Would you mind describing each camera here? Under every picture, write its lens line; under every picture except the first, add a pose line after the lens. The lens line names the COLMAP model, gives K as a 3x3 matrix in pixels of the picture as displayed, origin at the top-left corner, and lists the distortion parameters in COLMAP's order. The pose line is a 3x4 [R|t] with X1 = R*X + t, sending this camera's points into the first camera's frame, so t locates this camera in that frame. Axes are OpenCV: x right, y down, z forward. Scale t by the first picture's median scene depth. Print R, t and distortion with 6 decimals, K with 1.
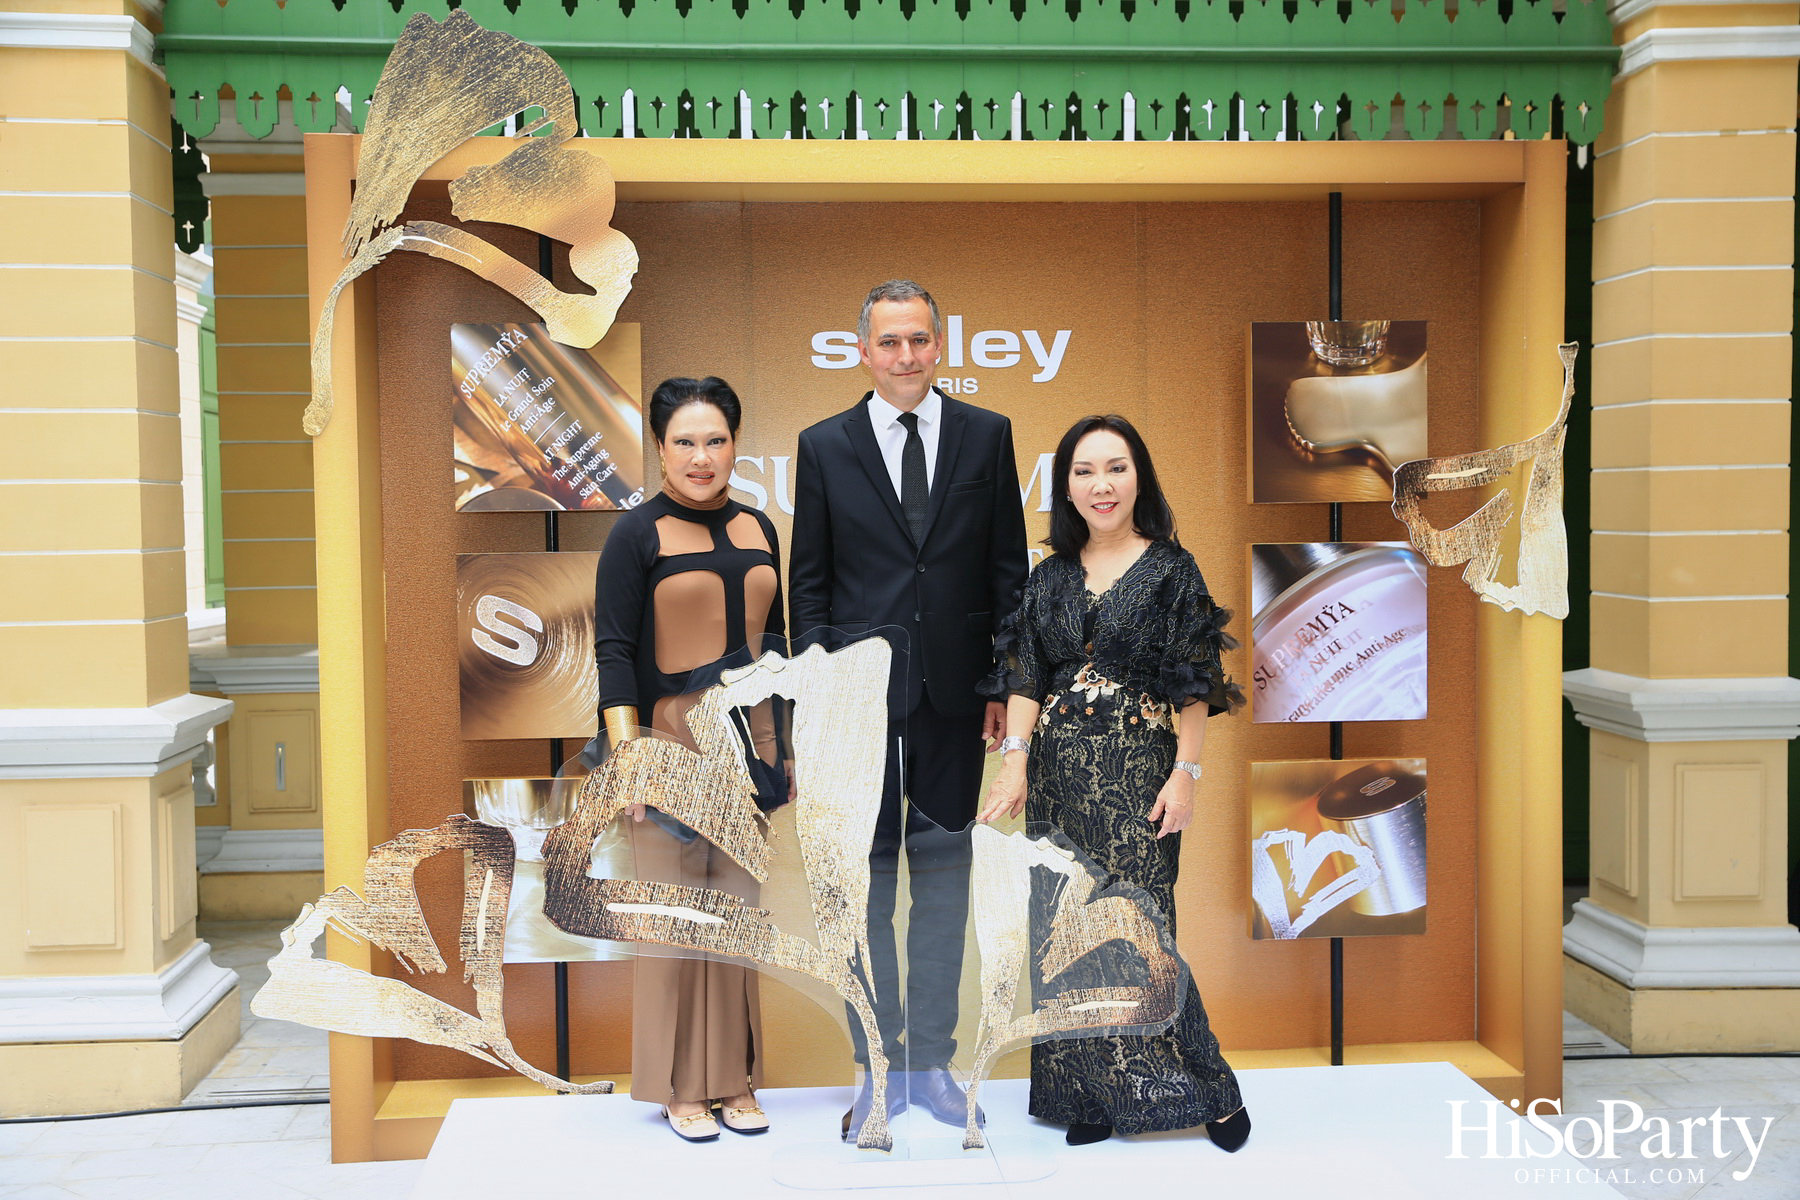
lens RADIAL K [[1952.2, 0, 907.3], [0, 1952.2, 598.2], [0, 0, 1]] dist [-0.012040, 0.170271]
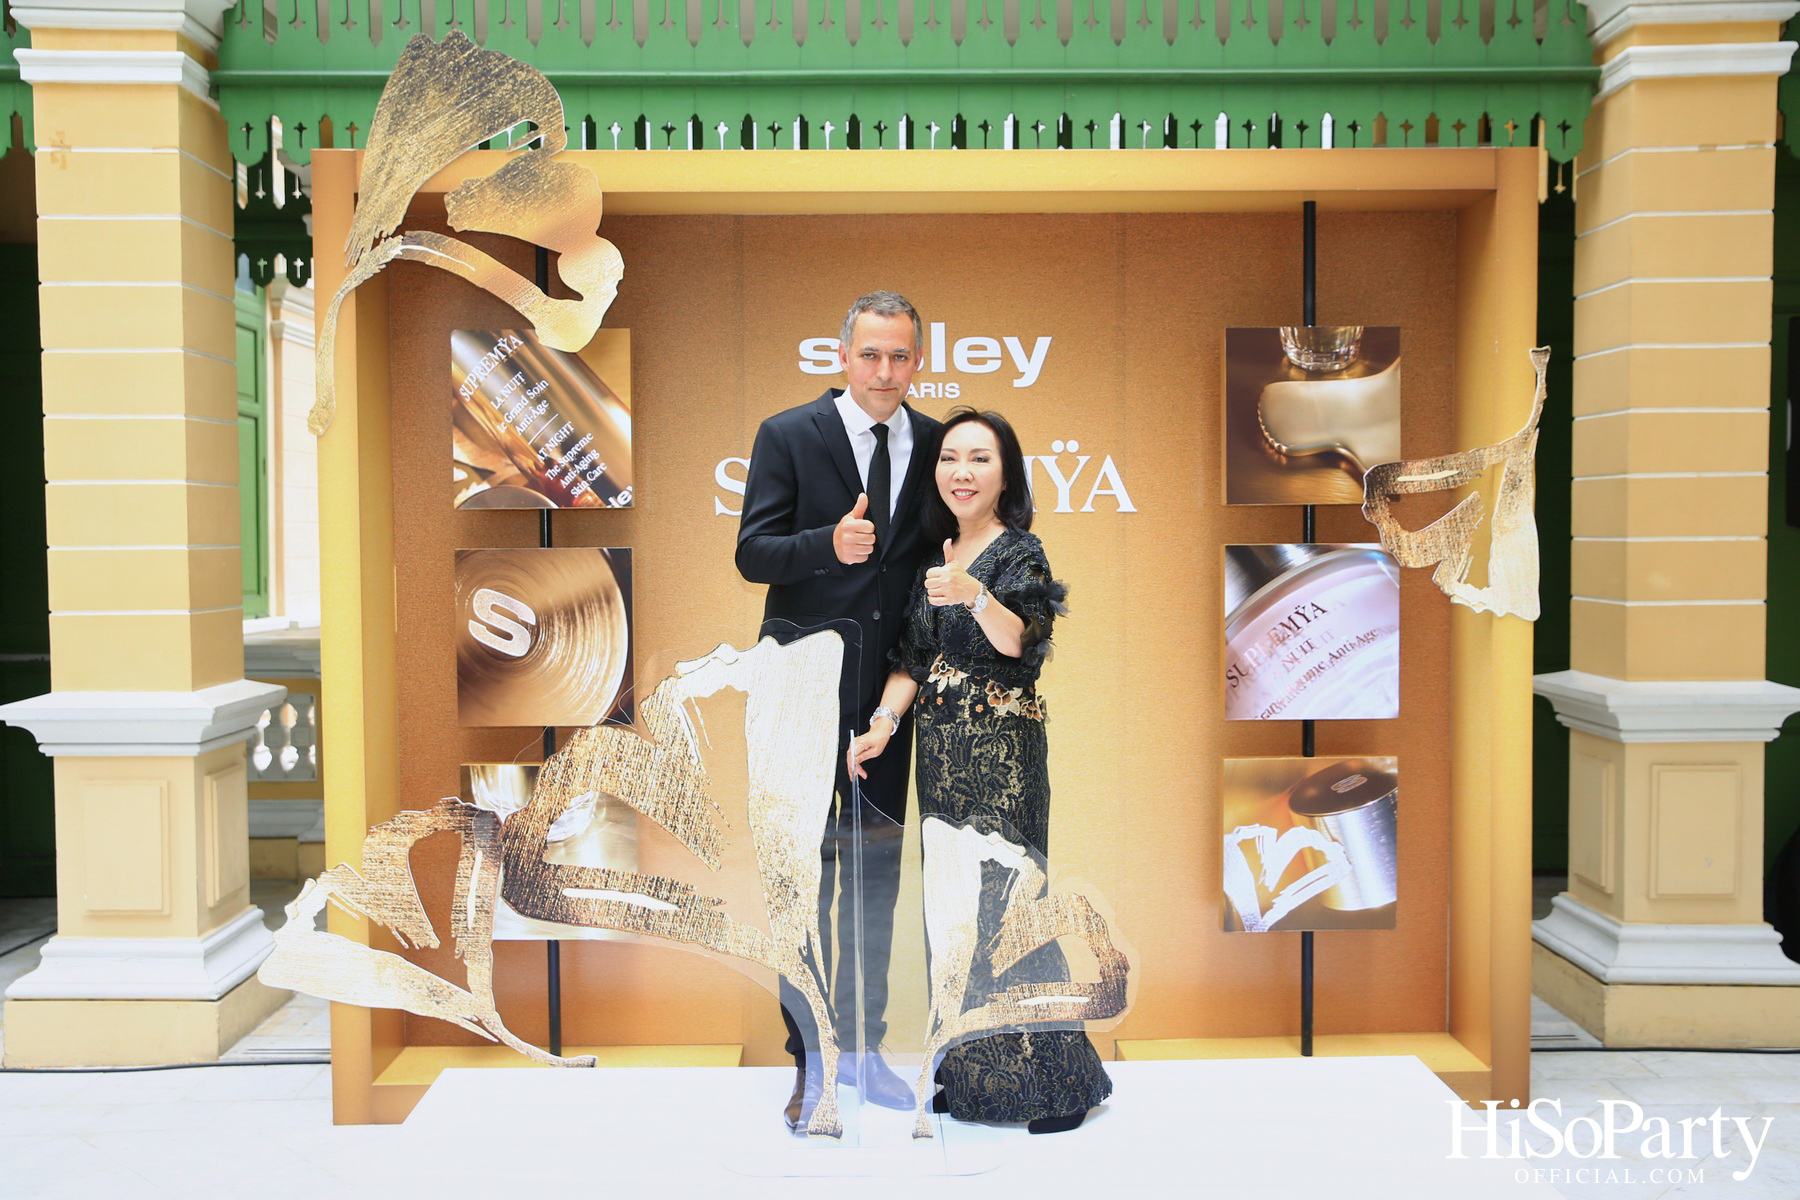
lens RADIAL K [[1668.9, 0, 897.7], [0, 1668.9, 602.6], [0, 0, 1]] dist [-0.052441, 0.139870]
pose [[0.997520, 0.007993, -0.069928, 0.069196], [-0.008229, 0.999961, -0.003092, 0.006803], [0.069901, 0.003660, 0.997547, 0.123264]]
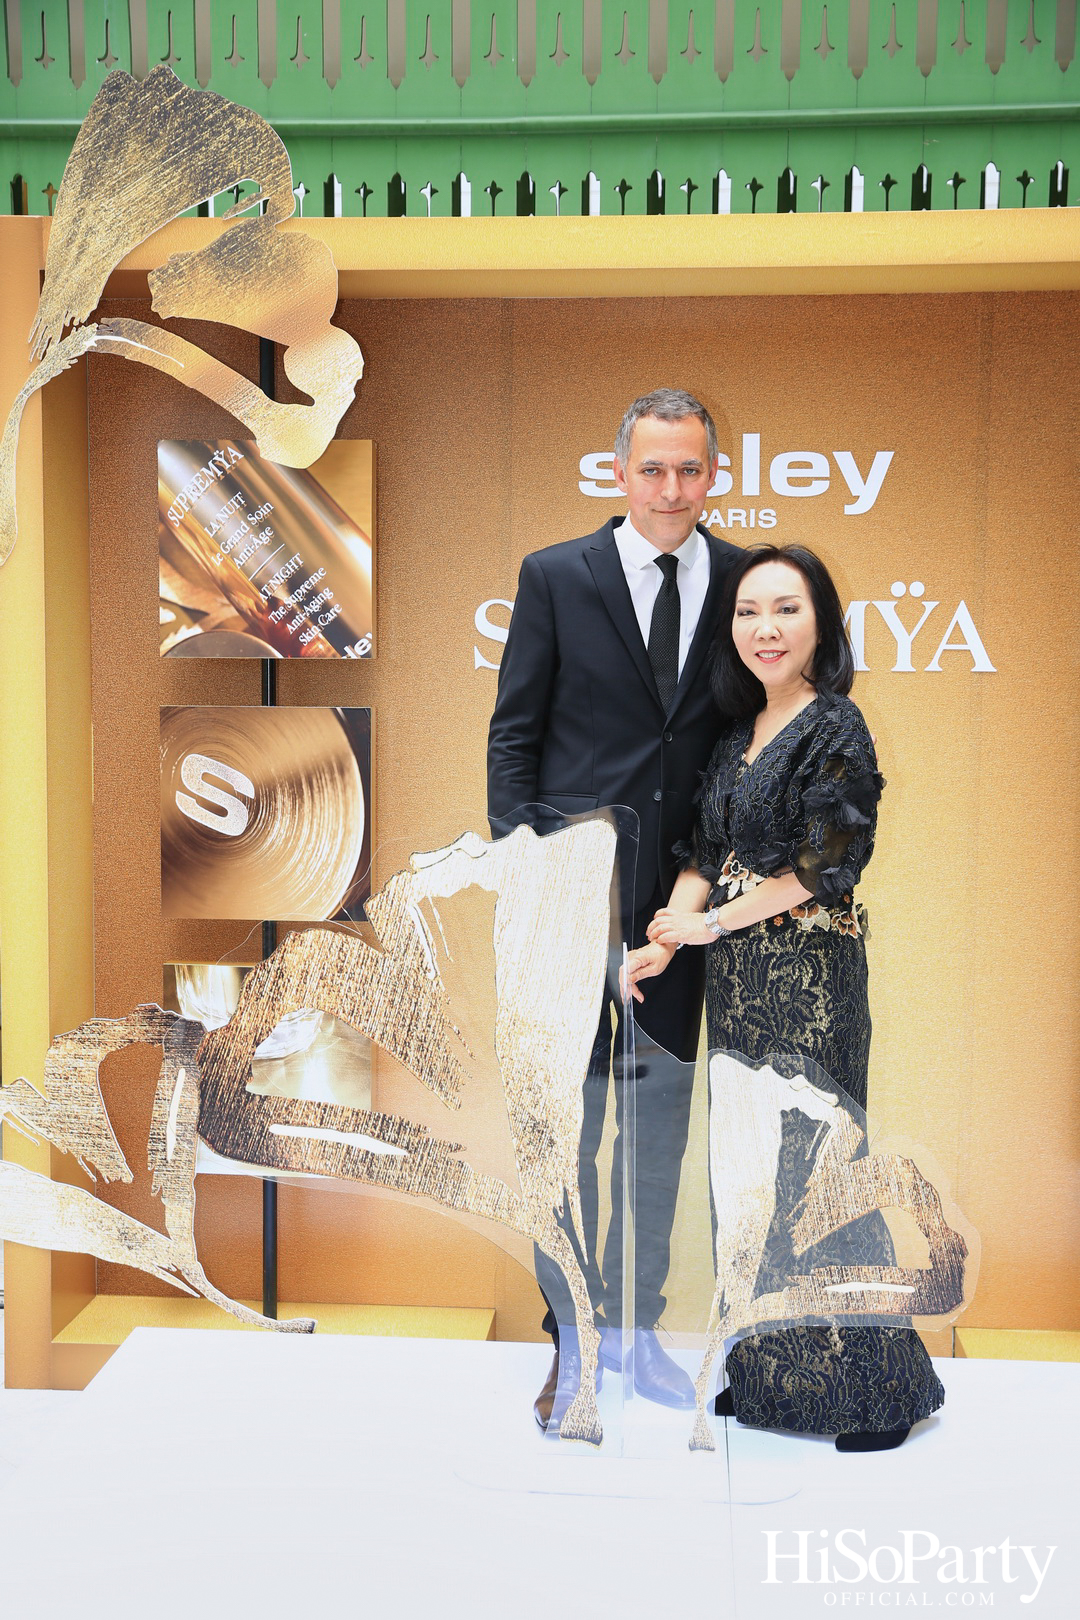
lens RADIAL K [[1922.5, 0, 538.6], [0, 1922.5, 817.3], [0, 0, 1]] dist [0.039910, 0.101989]
pose [[0.985467, 0.032447, -0.166737, 0.081138], [-0.027459, 0.999106, 0.032134, -0.005141], [0.167631, -0.027089, 0.985478, 0.176234]]
